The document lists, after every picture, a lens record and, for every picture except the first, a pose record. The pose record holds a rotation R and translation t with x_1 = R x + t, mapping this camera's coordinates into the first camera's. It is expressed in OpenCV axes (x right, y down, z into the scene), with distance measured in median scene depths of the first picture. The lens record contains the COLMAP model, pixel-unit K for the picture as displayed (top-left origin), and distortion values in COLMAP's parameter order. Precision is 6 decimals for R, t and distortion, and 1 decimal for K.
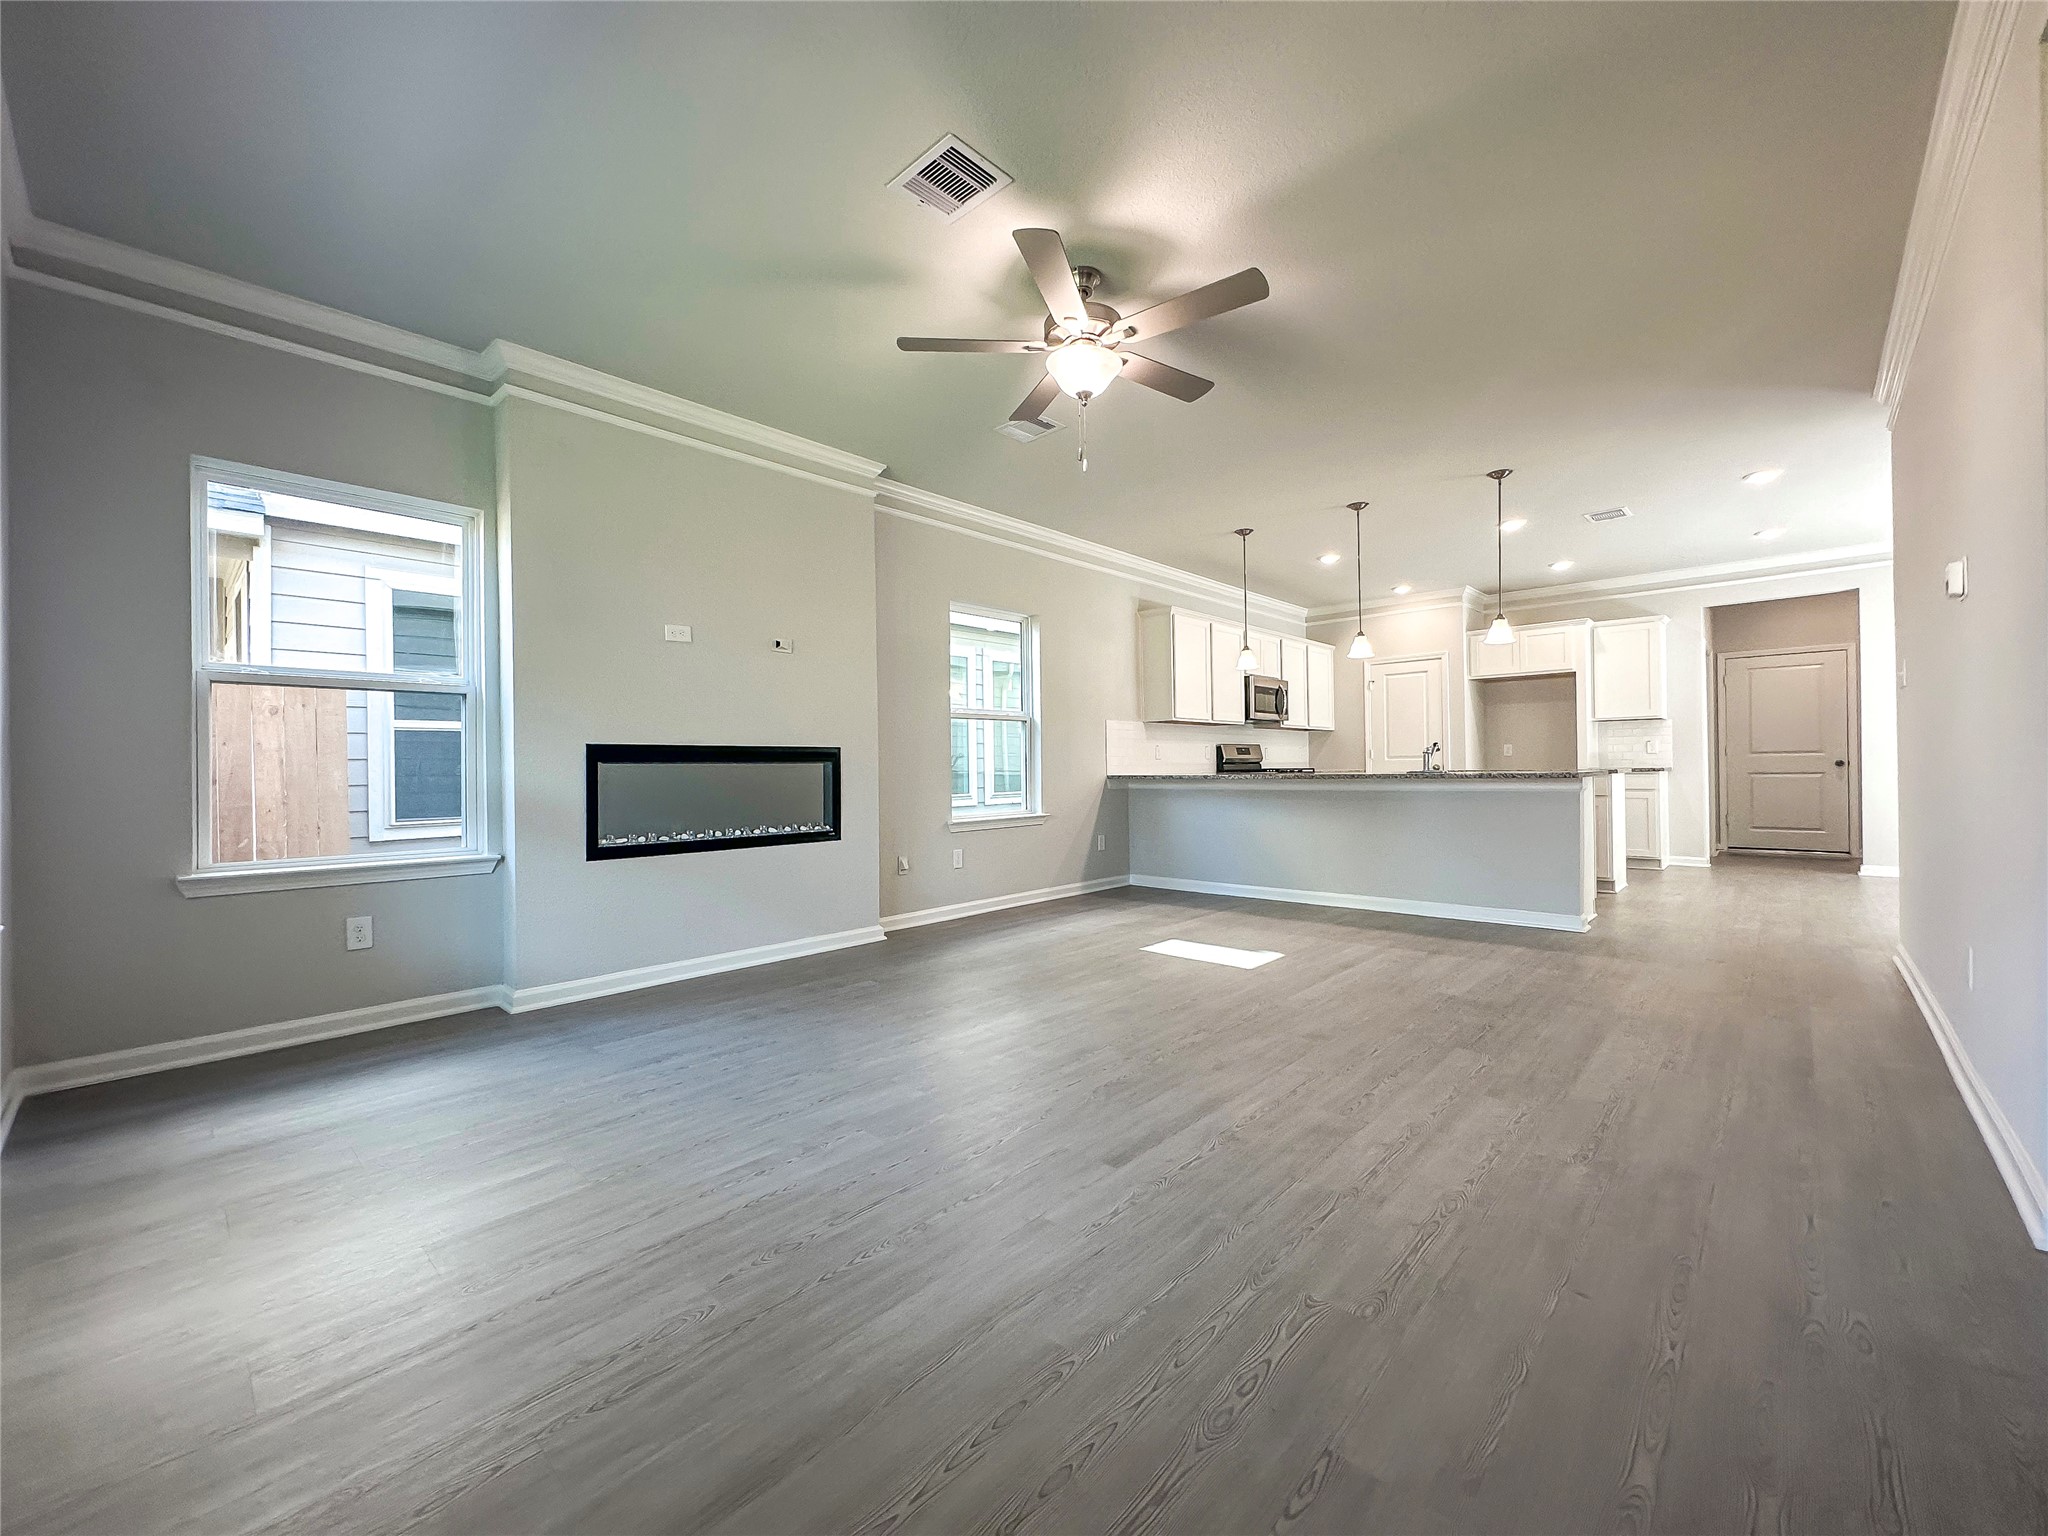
lens RADIAL K [[819.8, 0, 1022.9], [0, 819.8, 765.6], [0, 0, 1]] dist [-0.000728, -0.000448]
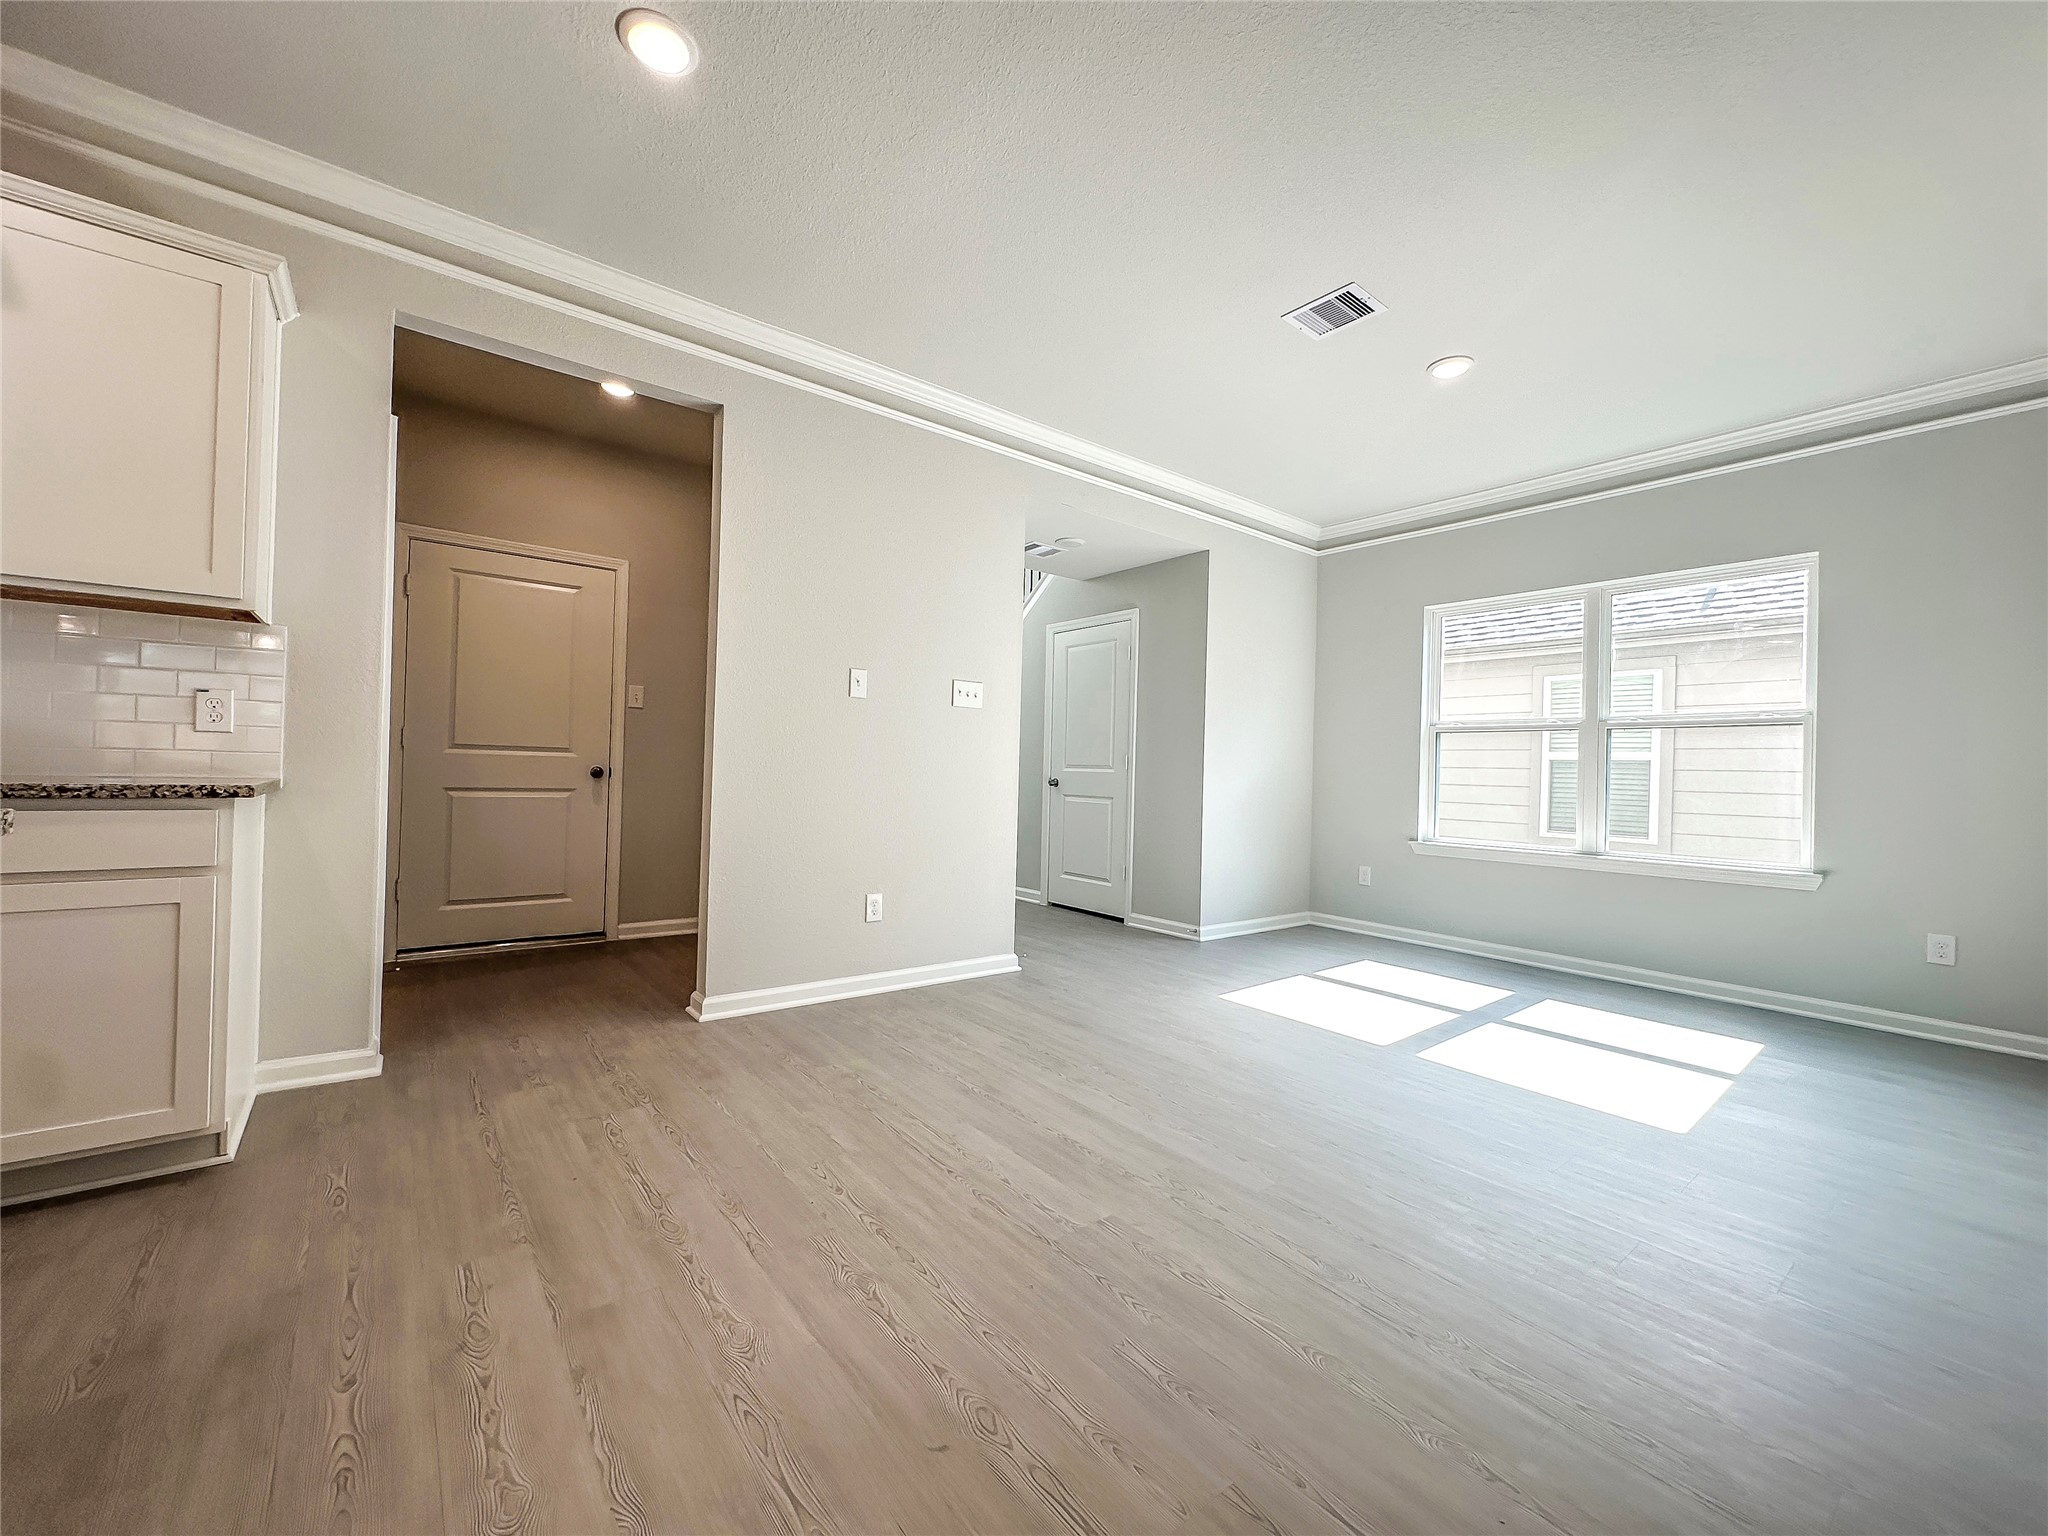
lens RADIAL K [[819.8, 0, 1022.9], [0, 819.8, 765.6], [0, 0, 1]] dist [-0.000728, -0.000448]
pose [[0.153017, 0.023023, 0.987955, 1.032947], [-0.030124, 0.999373, -0.018623, -0.013084], [-0.987764, -0.026911, 0.153614, 1.319559]]
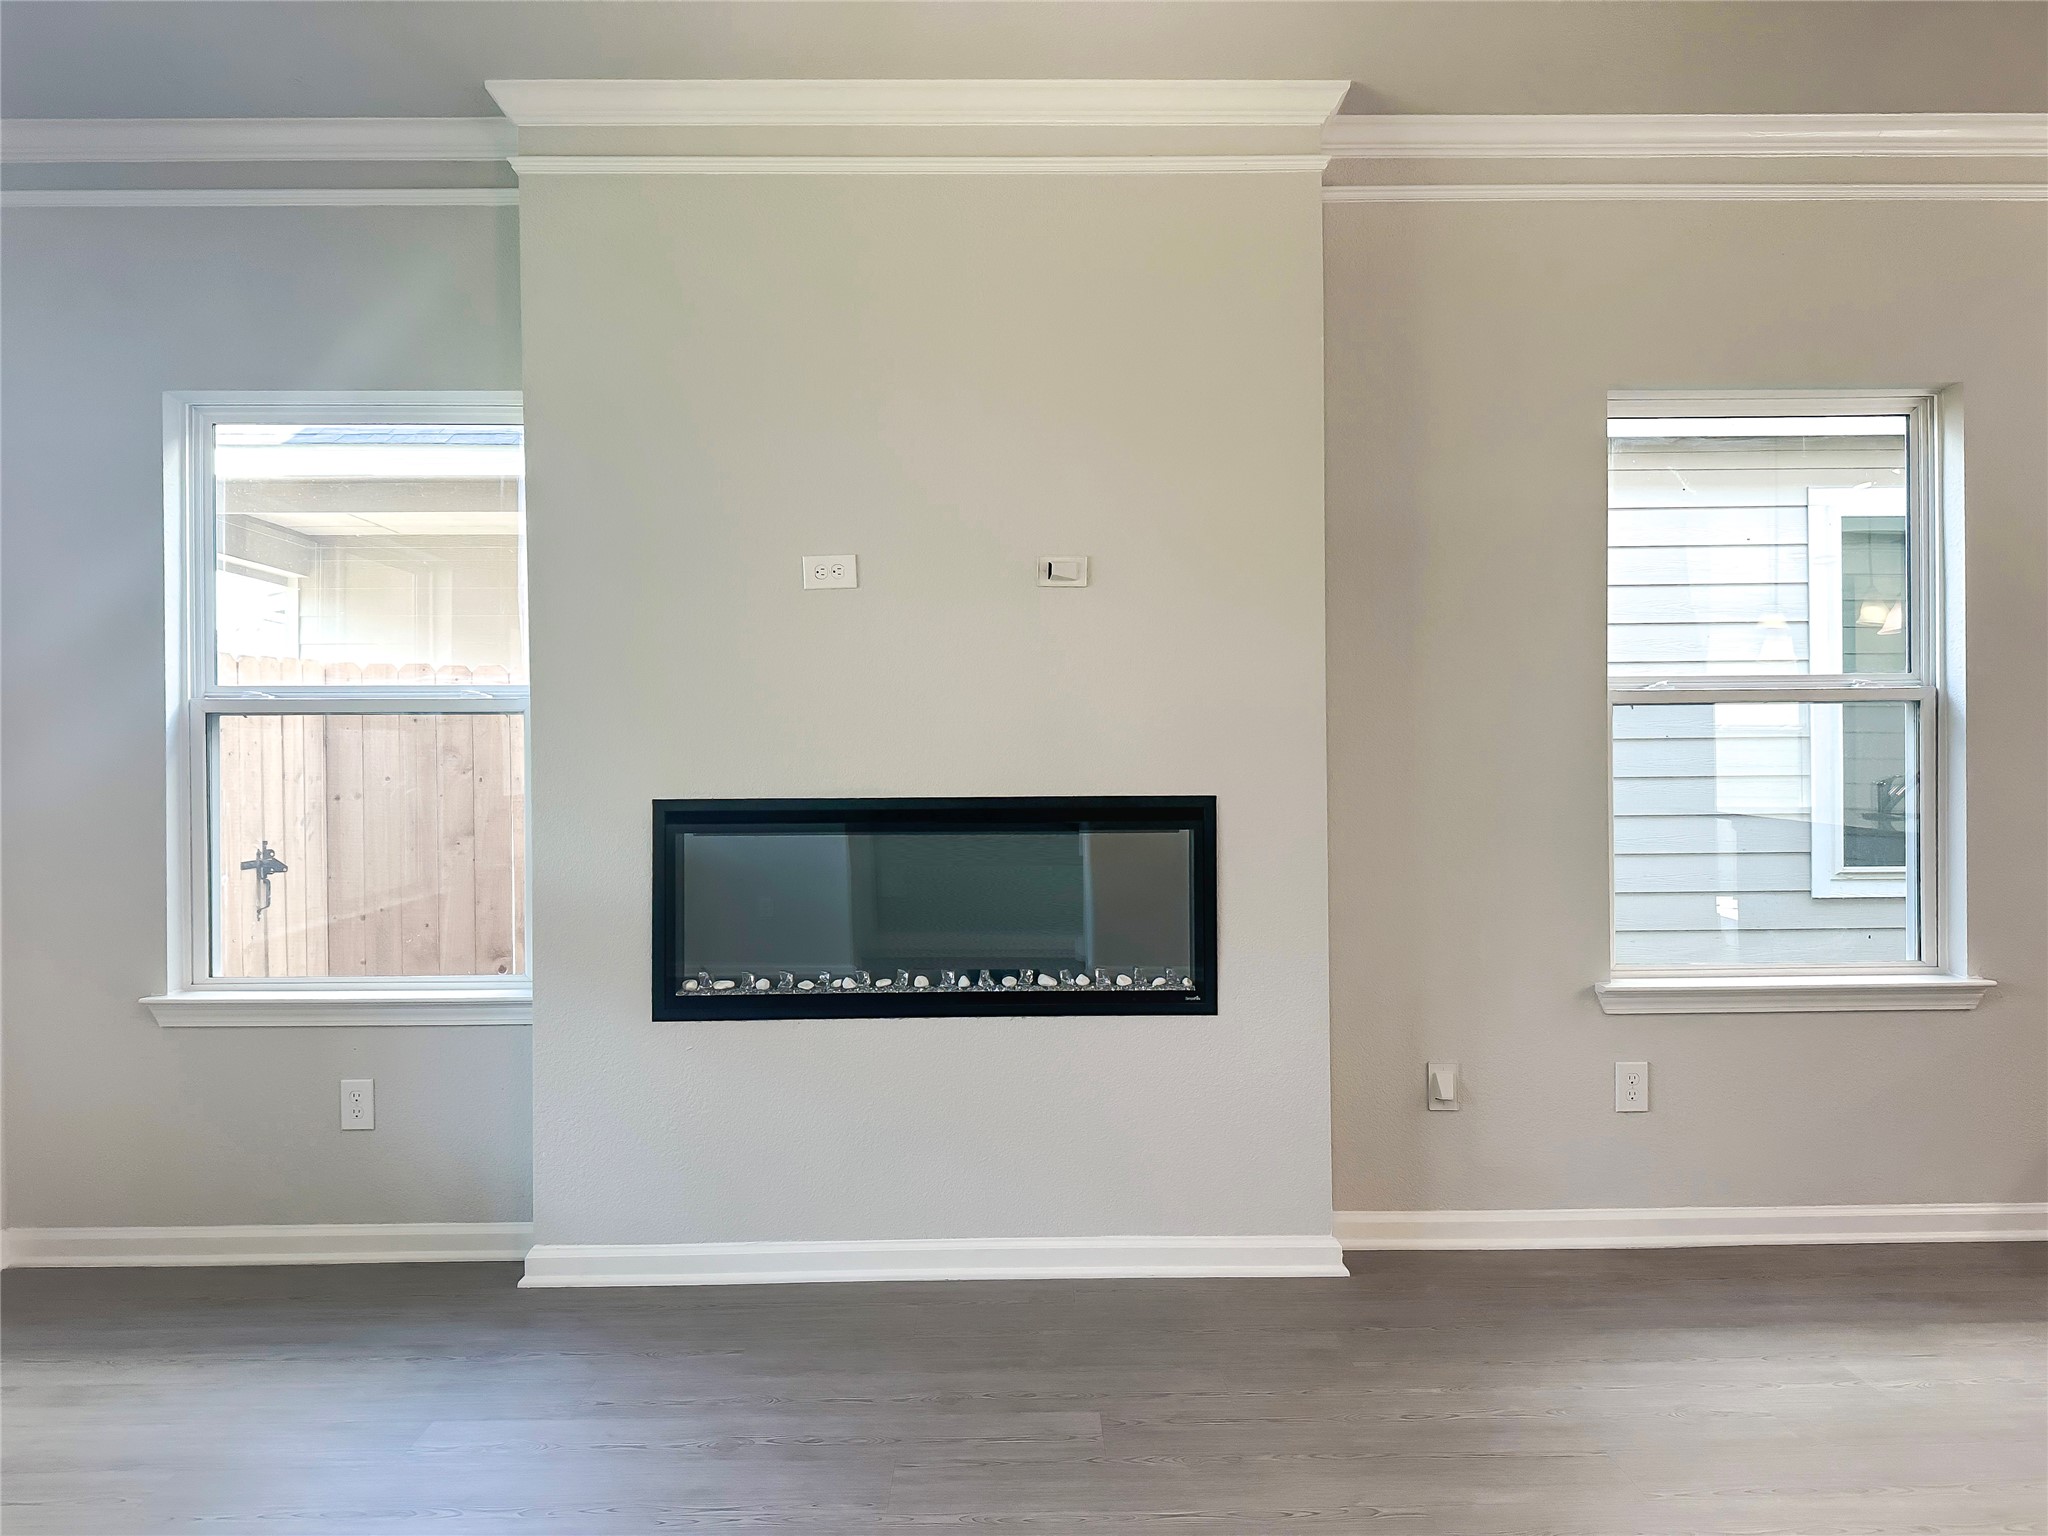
lens RADIAL K [[1412.0, 0, 1024.0], [0, 1412.0, 768.0], [0, 0, 1]] dist [0.092403, -0.114298]
pose [[0.691508, 0.007123, -0.722334, 0.275634], [0.001640, 0.999933, 0.011430, -0.053077], [0.722367, -0.009088, 0.691450, 0.495004]]
